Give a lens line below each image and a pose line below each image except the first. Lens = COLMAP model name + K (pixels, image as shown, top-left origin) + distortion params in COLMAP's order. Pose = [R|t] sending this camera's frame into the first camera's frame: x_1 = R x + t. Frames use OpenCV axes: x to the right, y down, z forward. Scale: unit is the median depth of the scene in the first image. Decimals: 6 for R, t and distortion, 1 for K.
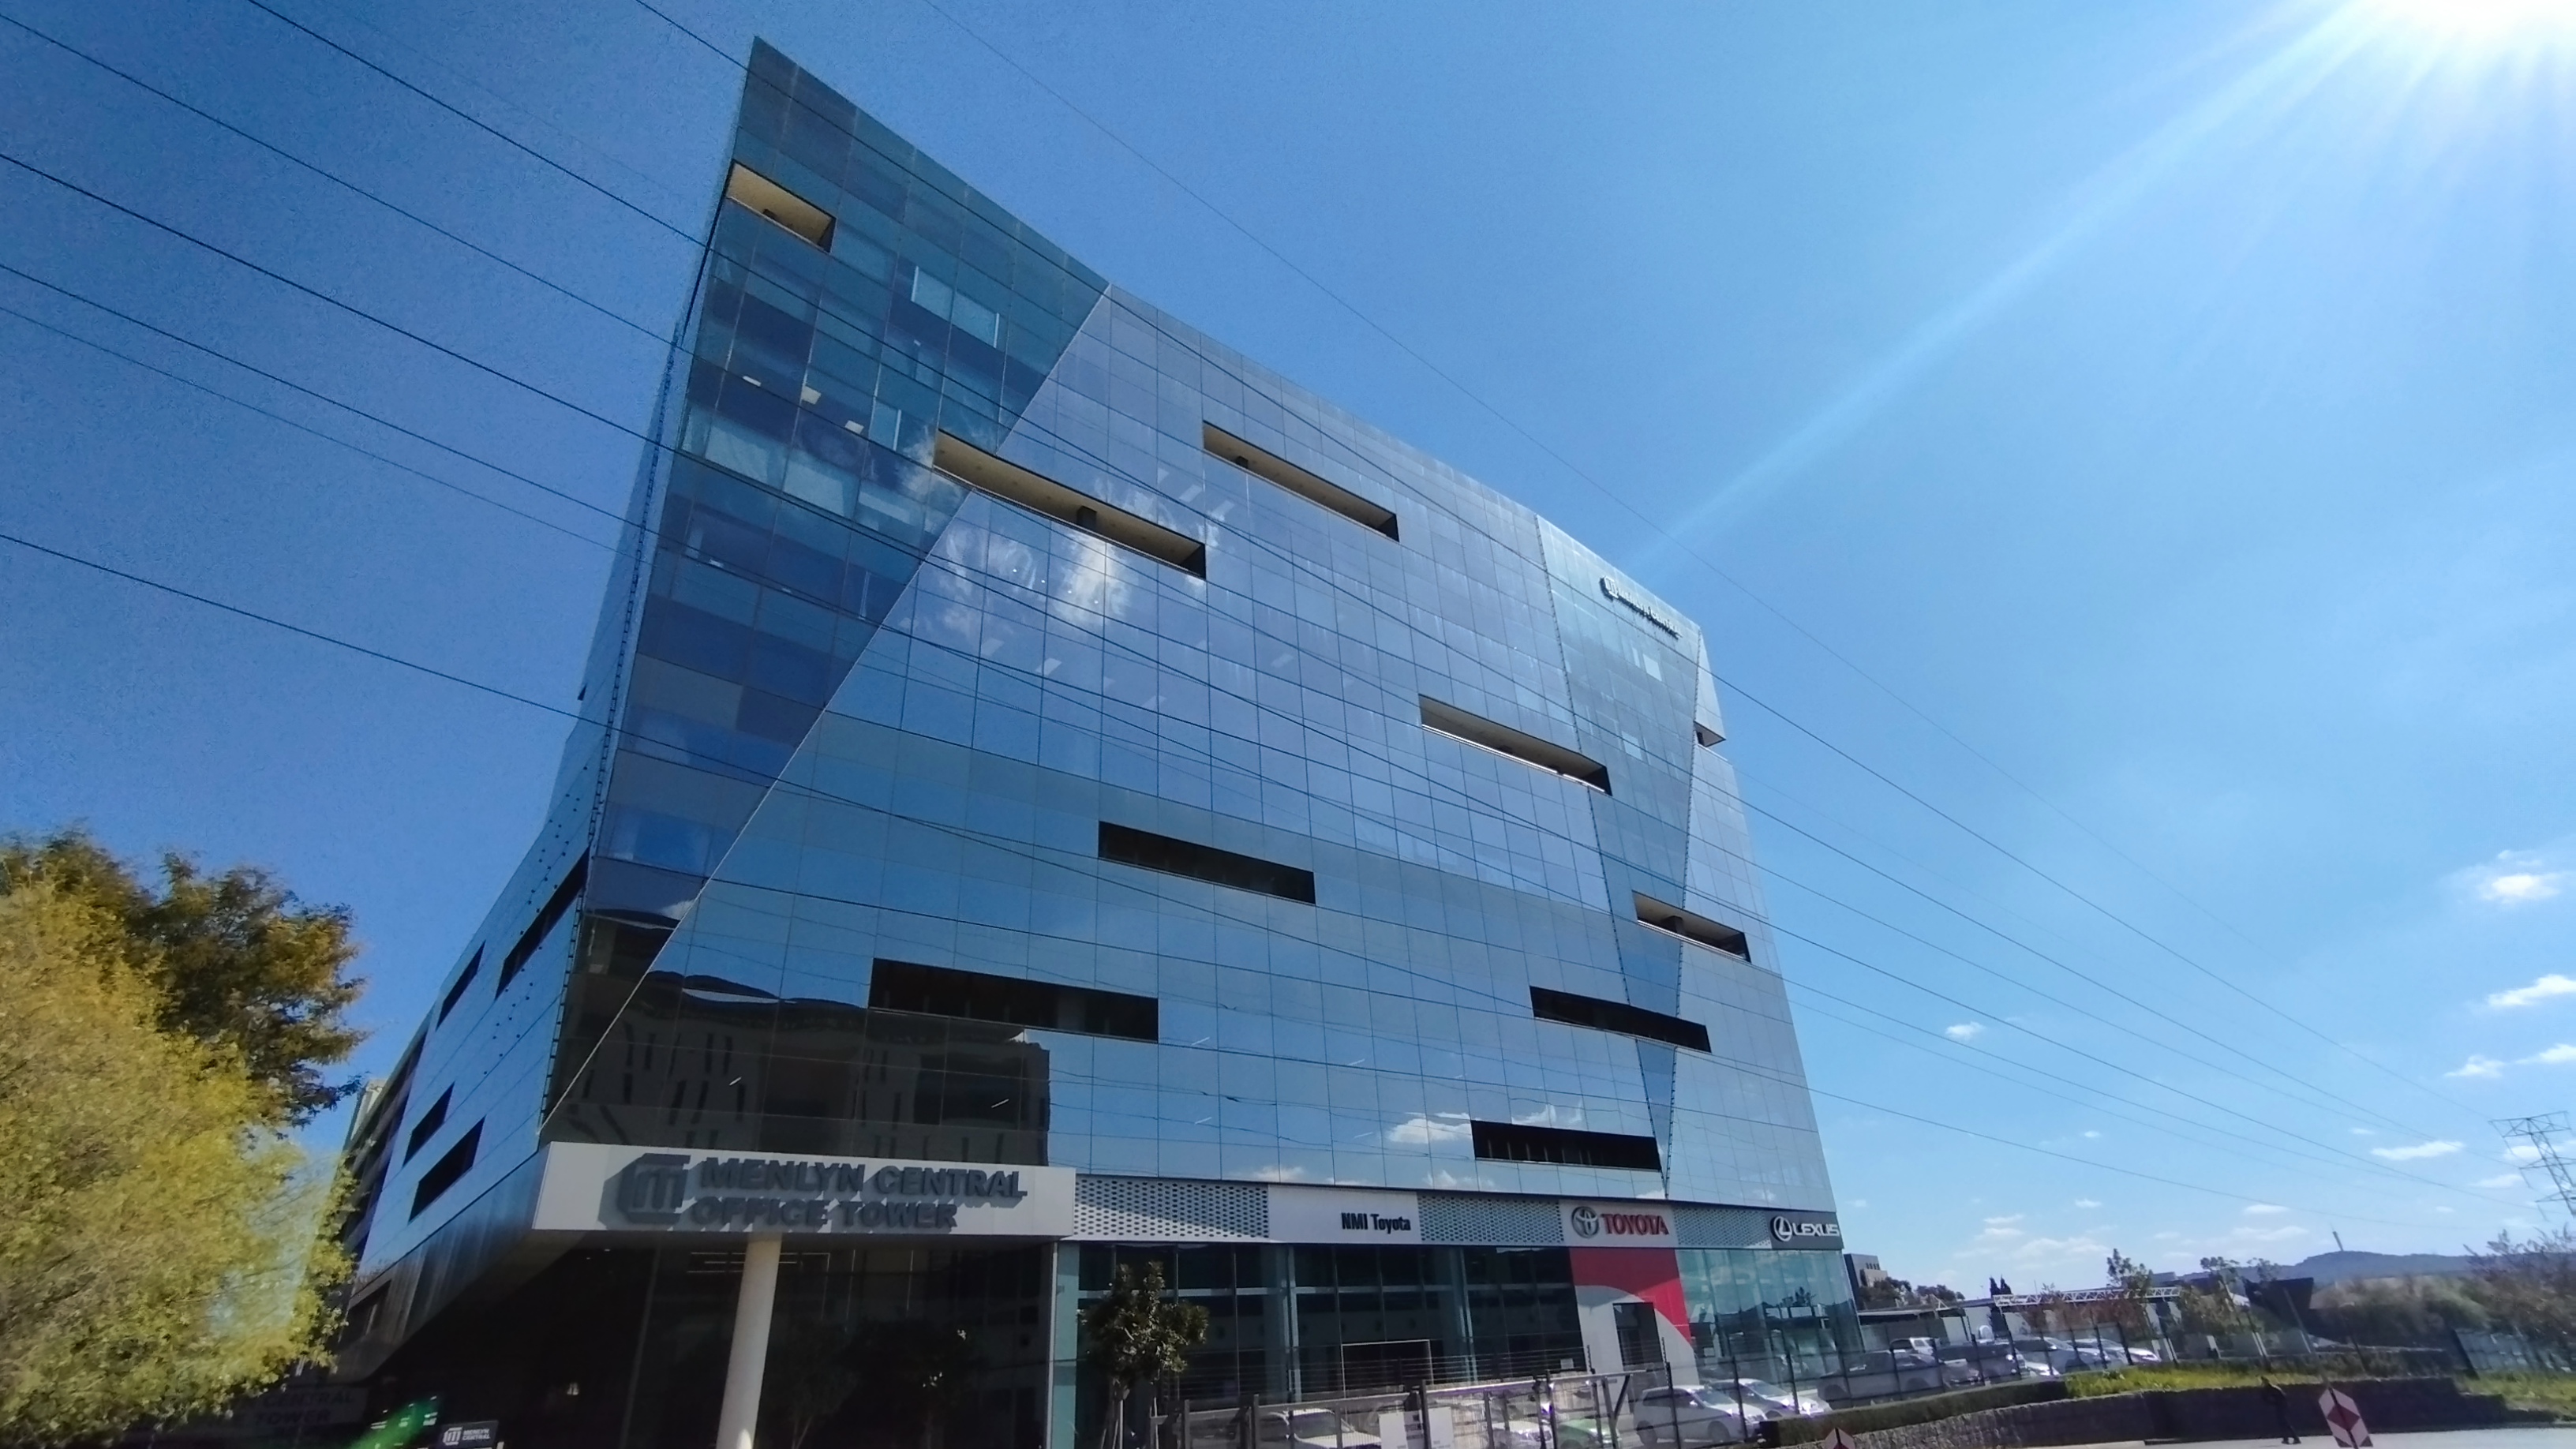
lens RADIAL K [[1186.3, 0, 1341.5], [0, 1186.3, 751.6], [0, 0, 1]] dist [-0.000308, 0.000660]
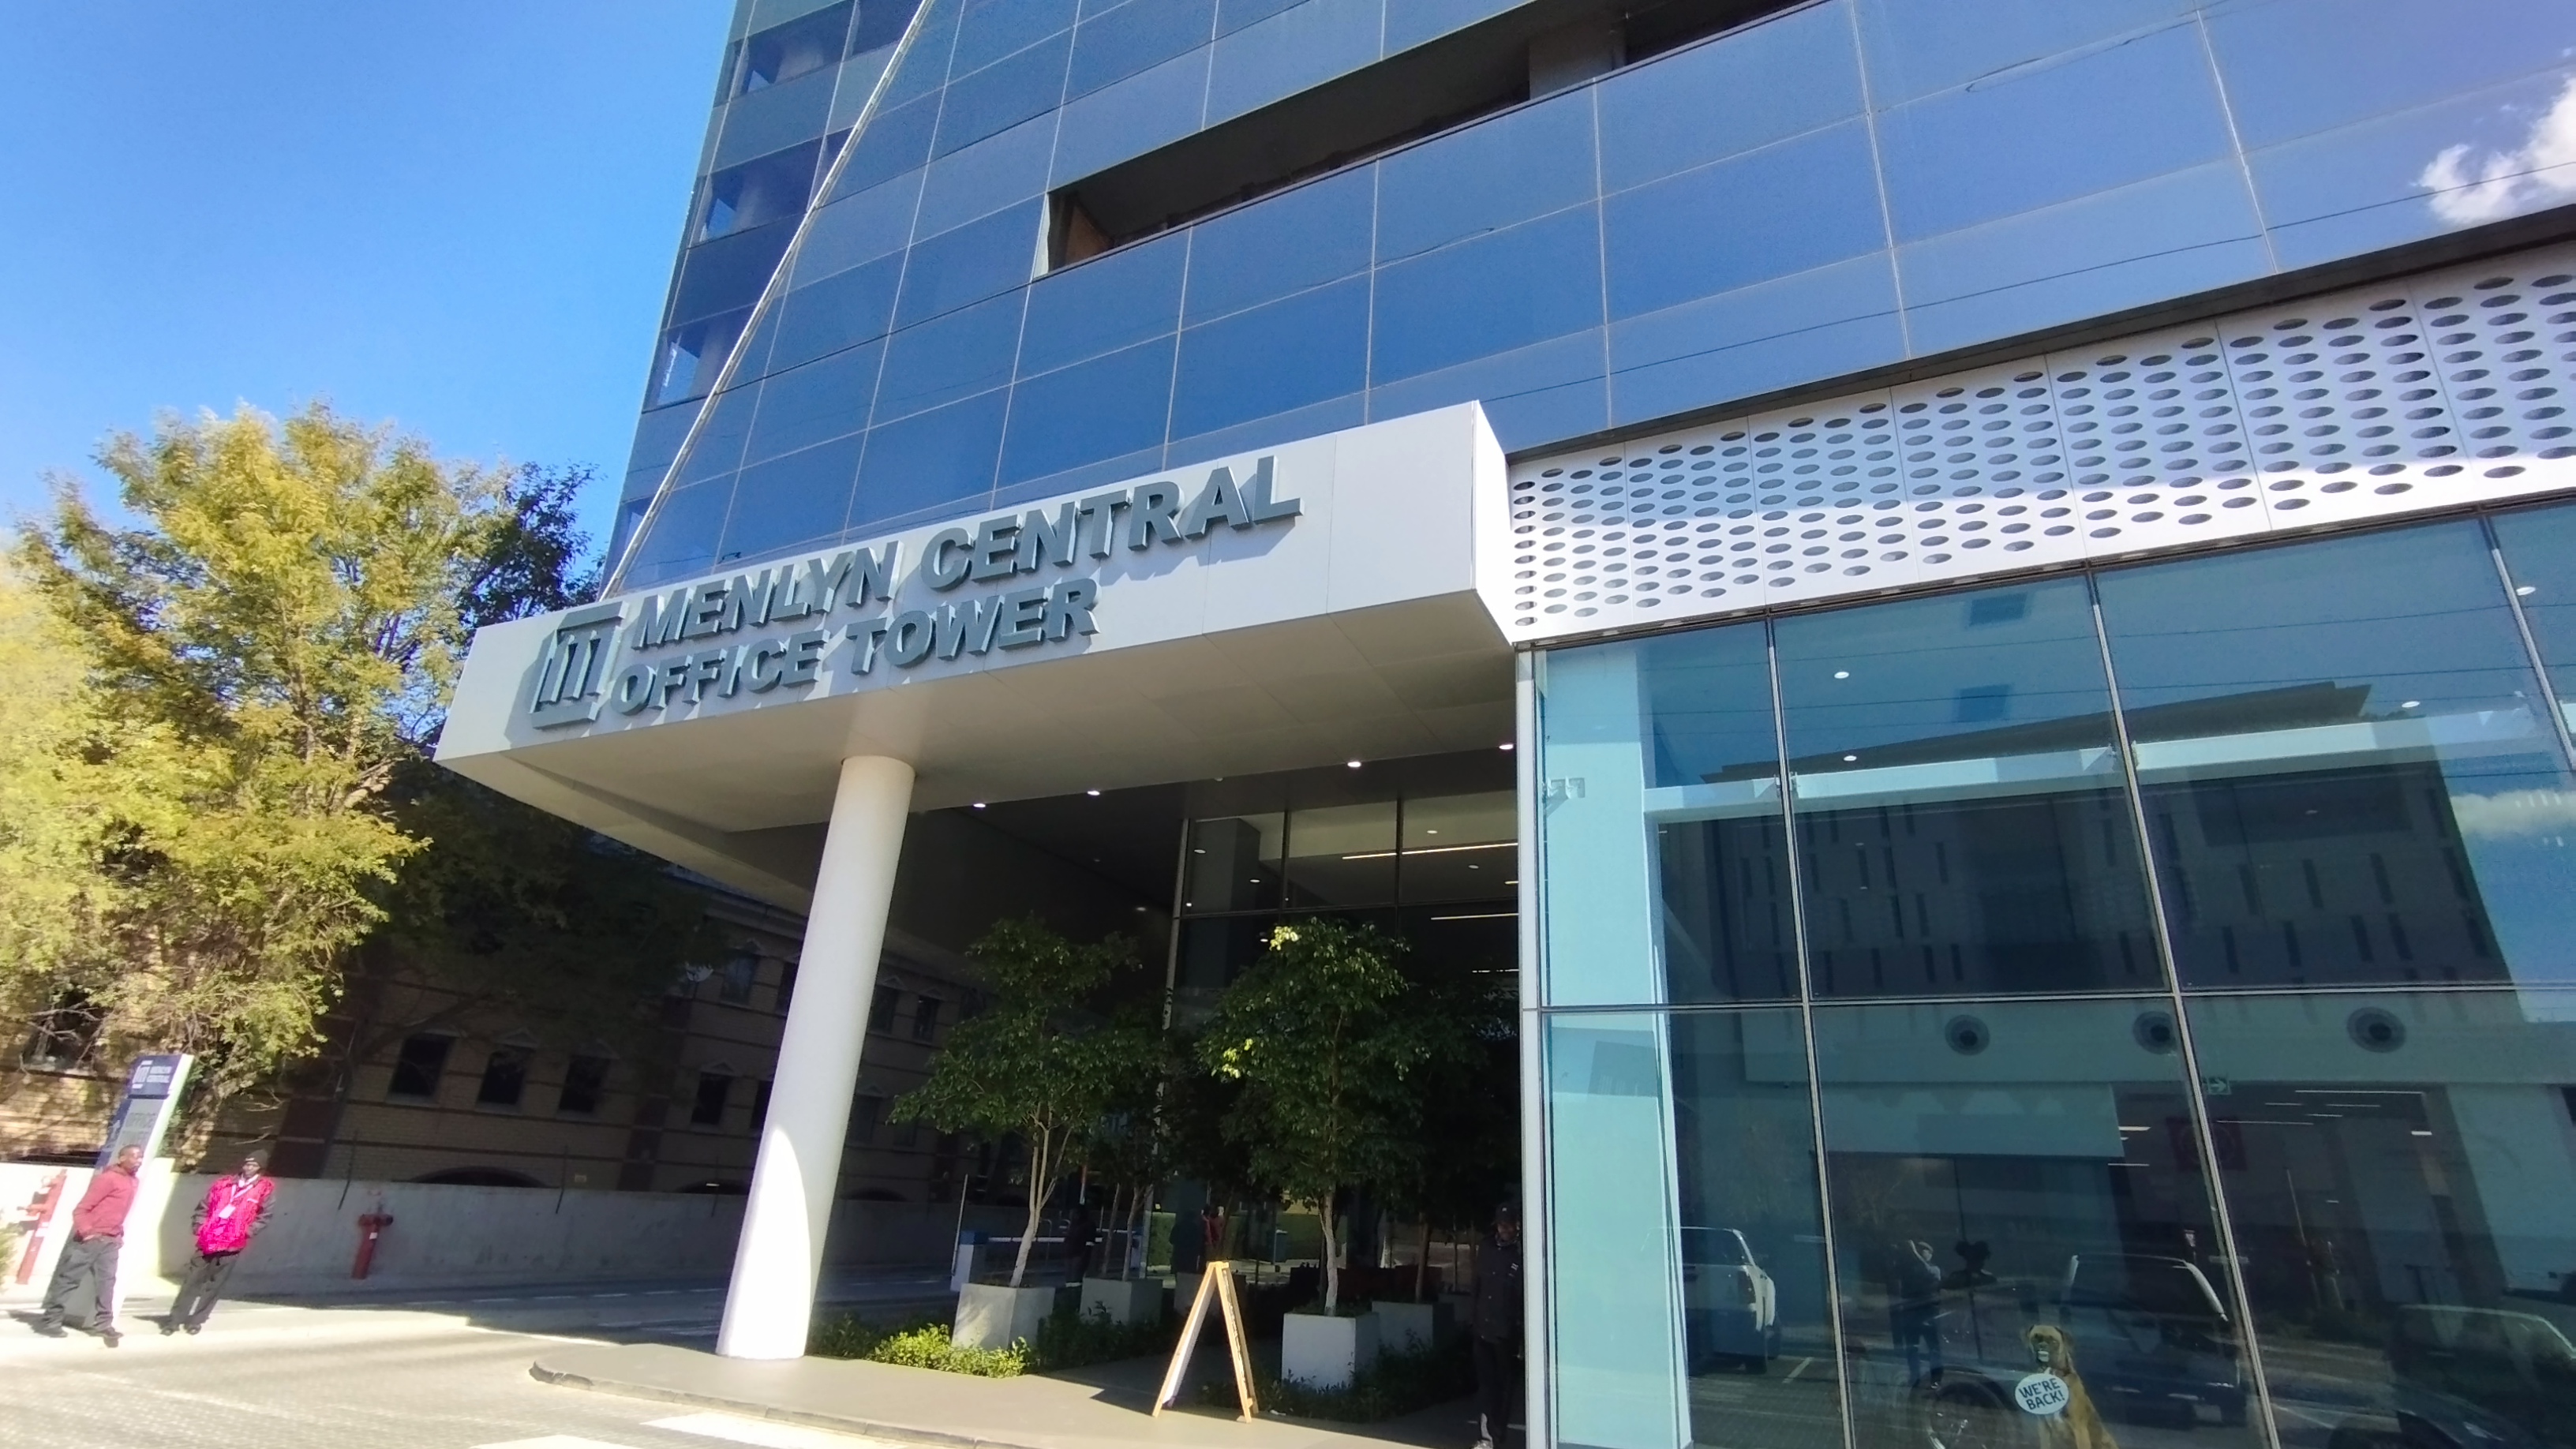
lens RADIAL K [[1186.3, 0, 1341.5], [0, 1186.3, 751.6], [0, 0, 1]] dist [-0.000308, 0.000660]
pose [[0.388350, -0.244273, -0.888547, 0.004398], [0.361663, 0.927265, -0.096847, 0.467978], [0.847575, -0.283744, 0.448447, 0.850345]]
